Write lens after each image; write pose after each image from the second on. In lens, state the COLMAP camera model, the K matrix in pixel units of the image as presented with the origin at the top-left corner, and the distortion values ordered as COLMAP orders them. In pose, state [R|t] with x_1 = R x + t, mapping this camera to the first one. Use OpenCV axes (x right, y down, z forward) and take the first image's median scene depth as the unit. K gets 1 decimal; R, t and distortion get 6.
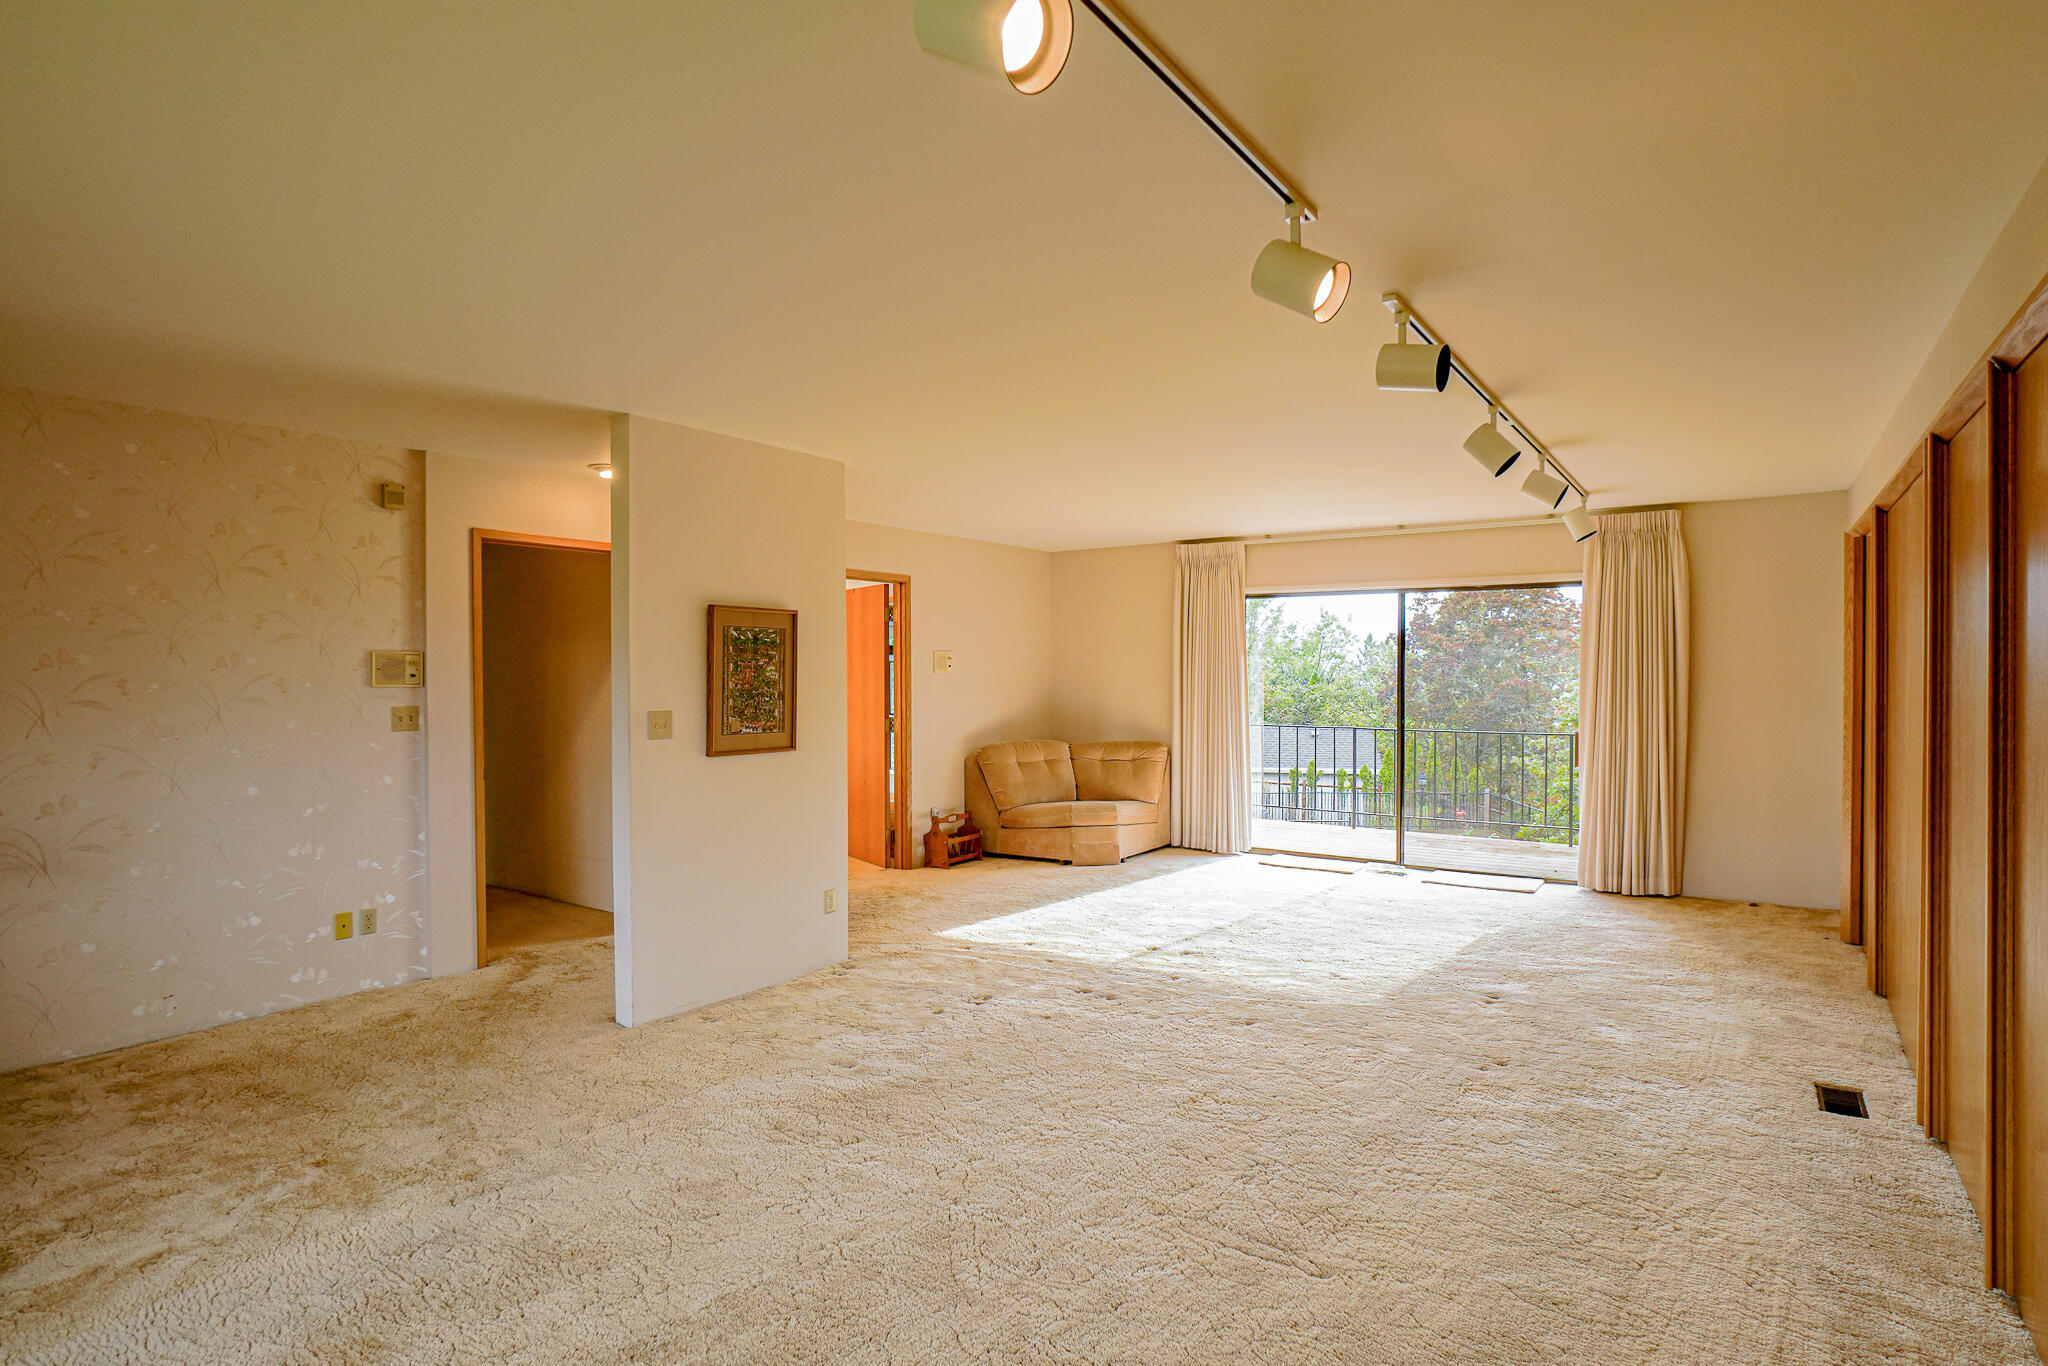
lens RADIAL K [[1075.3, 0, 1026.5], [0, 1075.3, 677.8], [0, 0, 1]] dist [-0.001283, -0.000212]
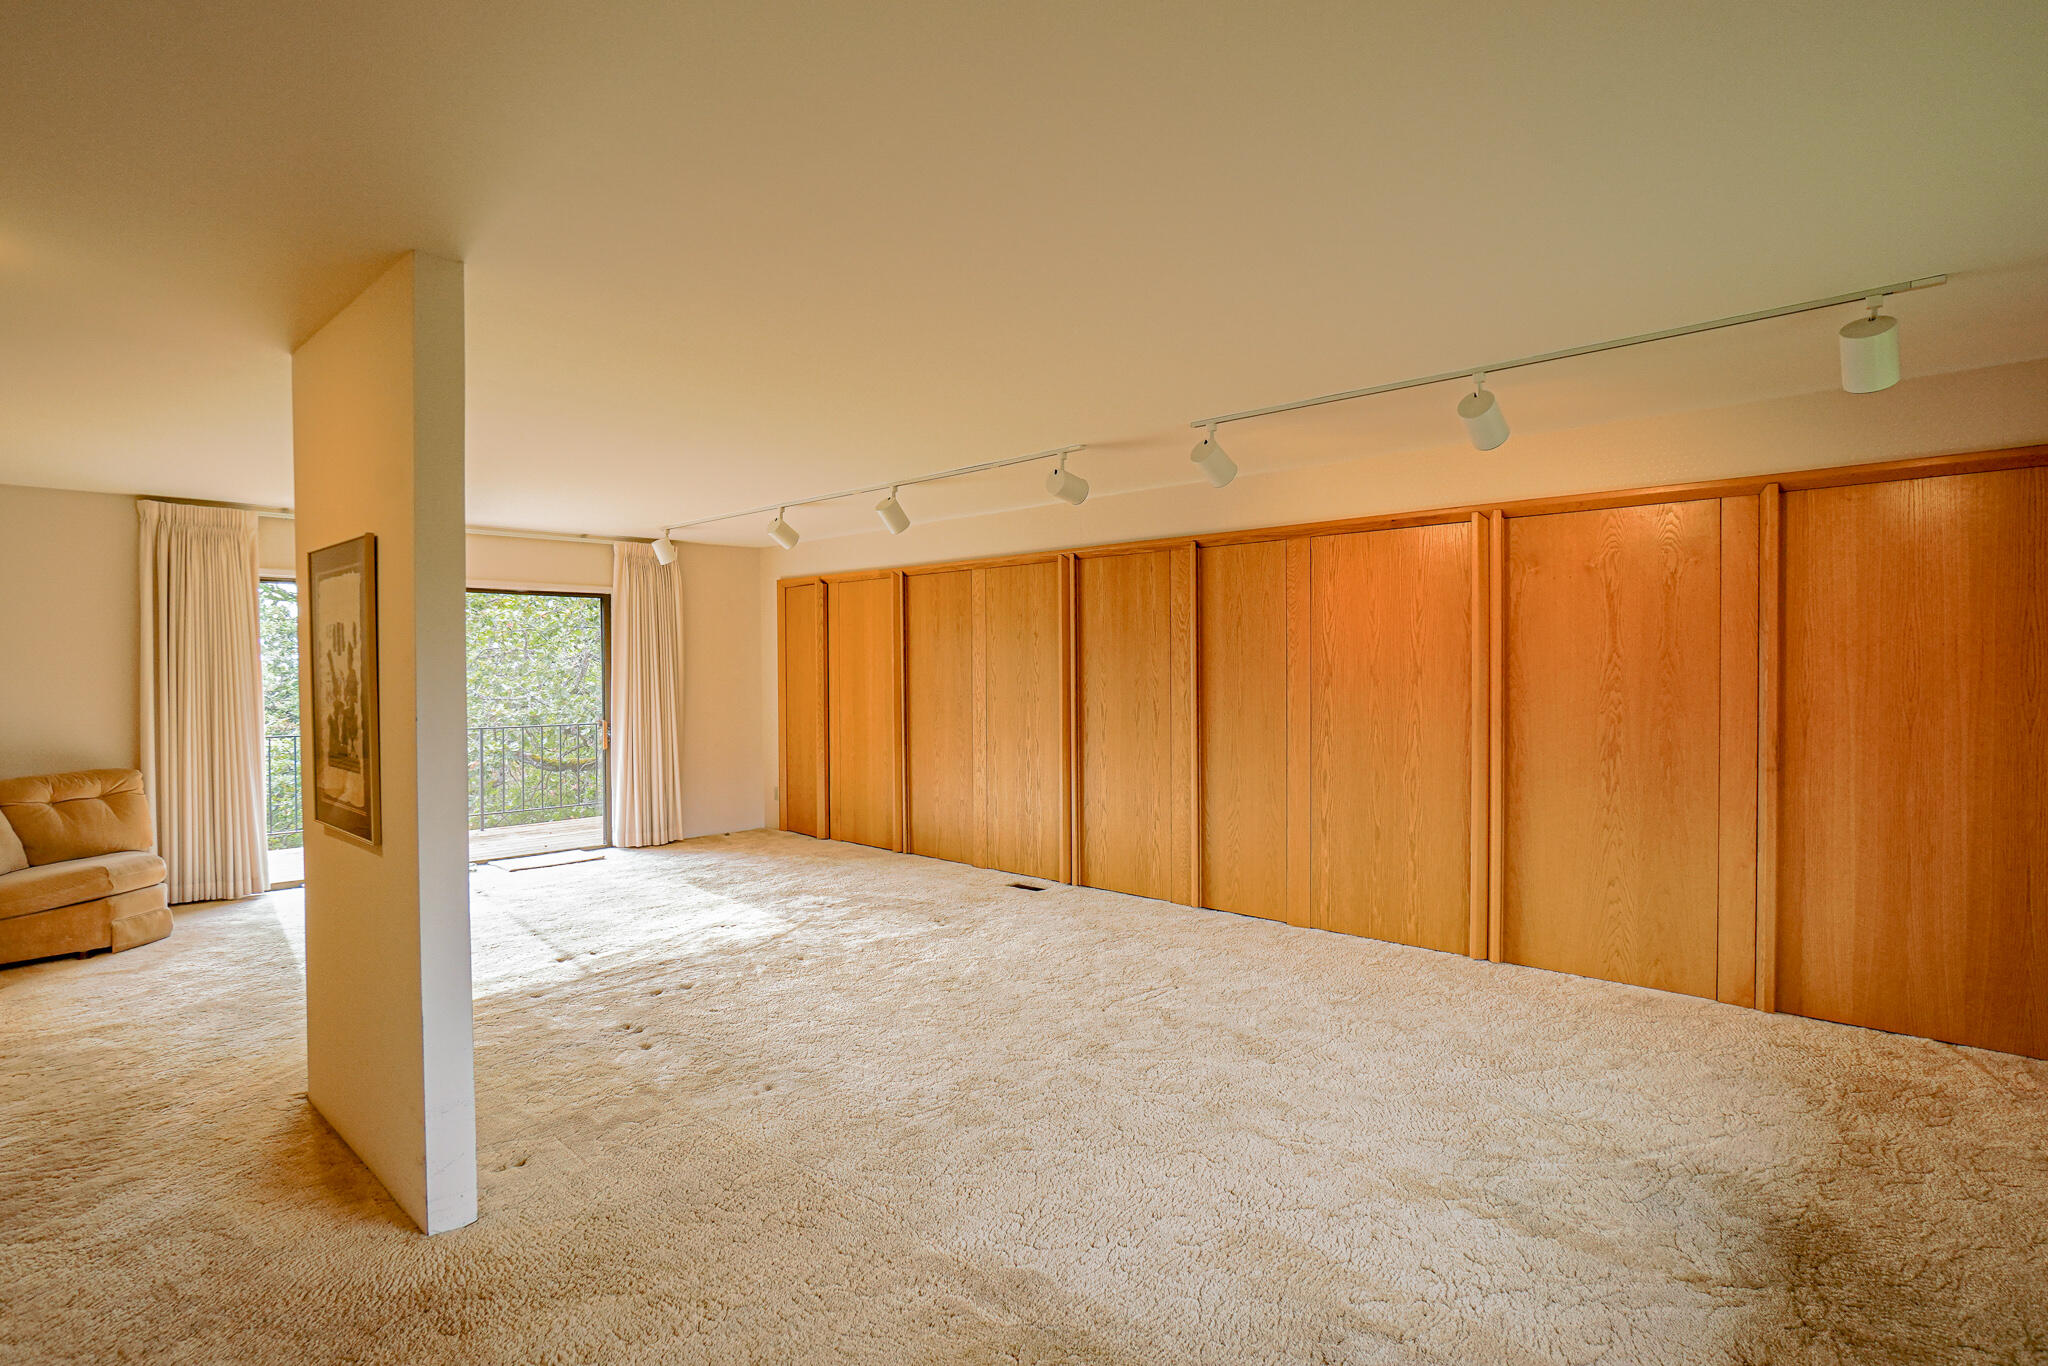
lens RADIAL K [[1075.3, 0, 1024.4], [0, 1075.3, 678.9], [0, 0, 1]] dist [-0.001283, -0.000212]
pose [[0.190956, -0.010961, 0.981537, -0.515136], [0.012744, 0.999881, 0.008687, 0.000441], [-0.981516, 0.010850, 0.191073, 0.289799]]
